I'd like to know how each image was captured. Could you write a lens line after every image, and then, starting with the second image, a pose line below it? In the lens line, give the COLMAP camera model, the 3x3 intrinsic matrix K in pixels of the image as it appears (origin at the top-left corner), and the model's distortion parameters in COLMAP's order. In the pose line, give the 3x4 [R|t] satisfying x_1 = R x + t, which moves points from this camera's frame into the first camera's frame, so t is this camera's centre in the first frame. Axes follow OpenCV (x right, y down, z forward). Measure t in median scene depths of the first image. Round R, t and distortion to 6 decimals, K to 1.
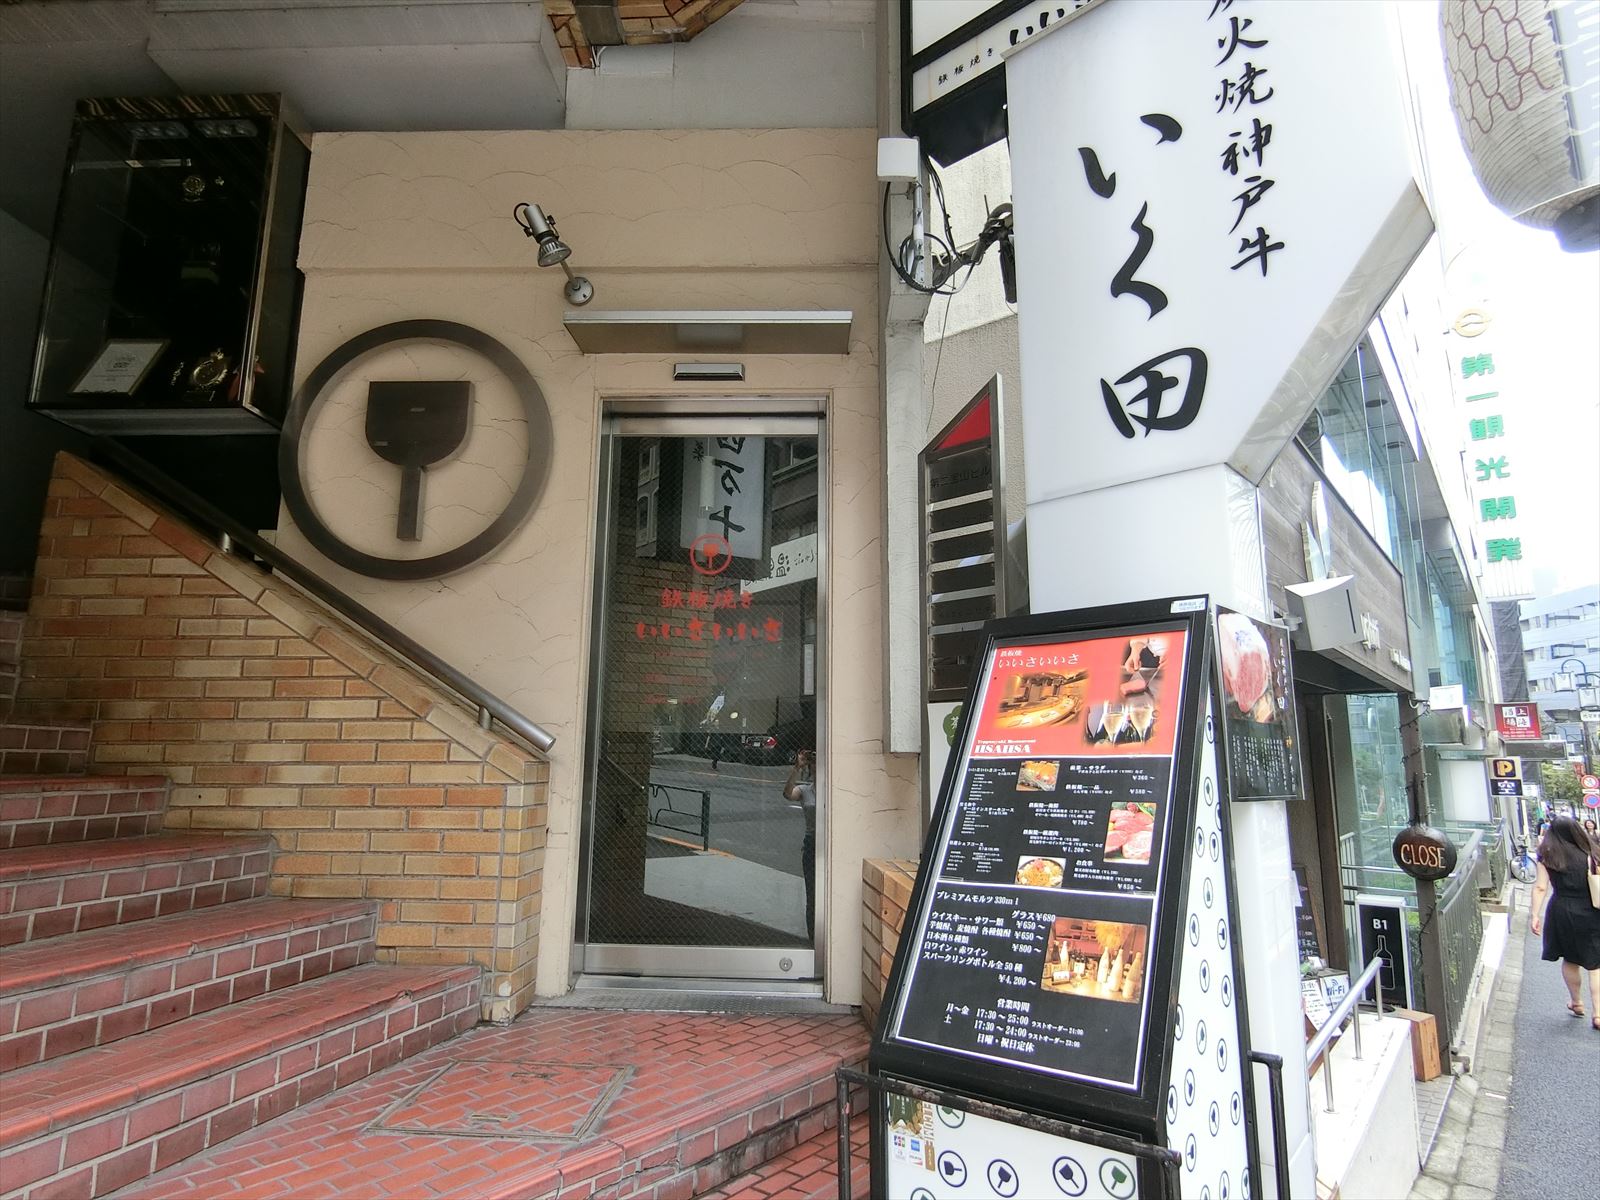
lens RADIAL K [[907.3, 0, 800.0], [0, 907.3, 600.0], [0, 0, 1]] dist [0.000194, -0.001223]
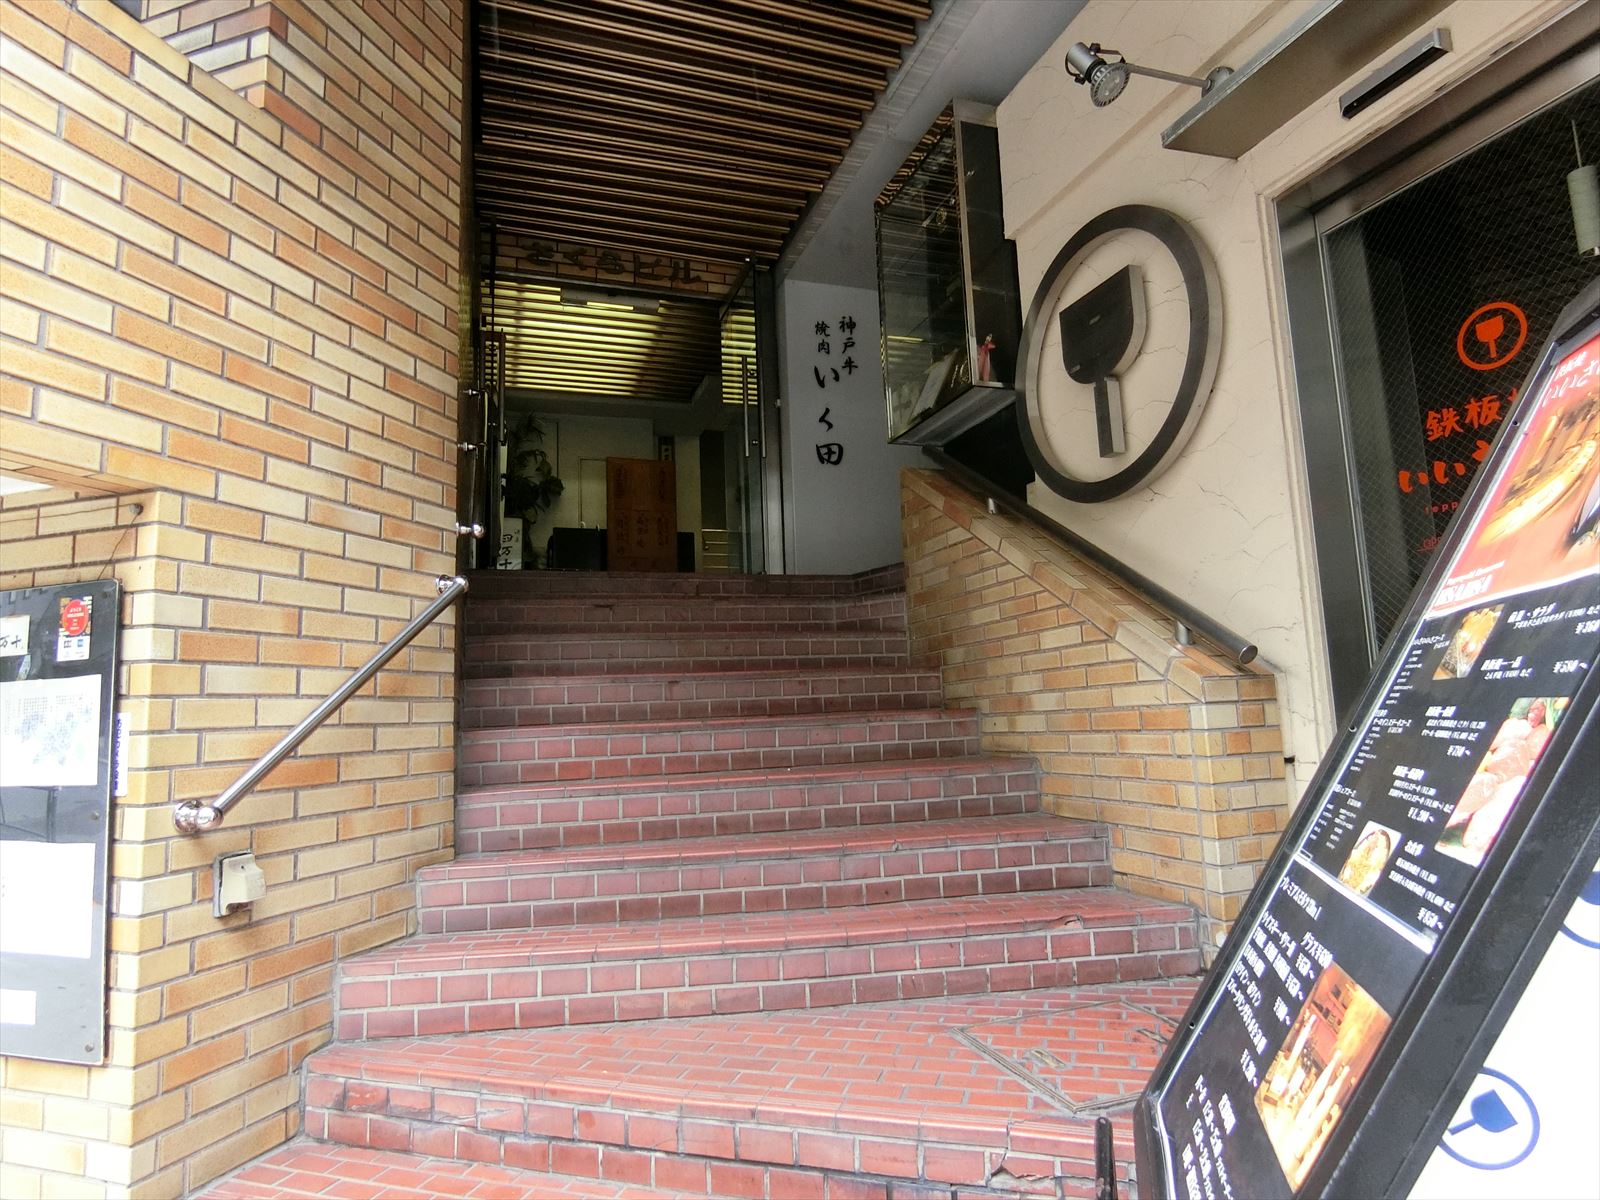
lens RADIAL K [[907.3, 0, 800.0], [0, 907.3, 600.0], [0, 0, 1]] dist [0.000194, -0.001223]
pose [[0.367916, -0.142368, -0.918896, 0.344106], [0.212132, 0.975001, -0.066126, 0.086004], [0.905339, -0.170599, 0.388919, 0.349877]]
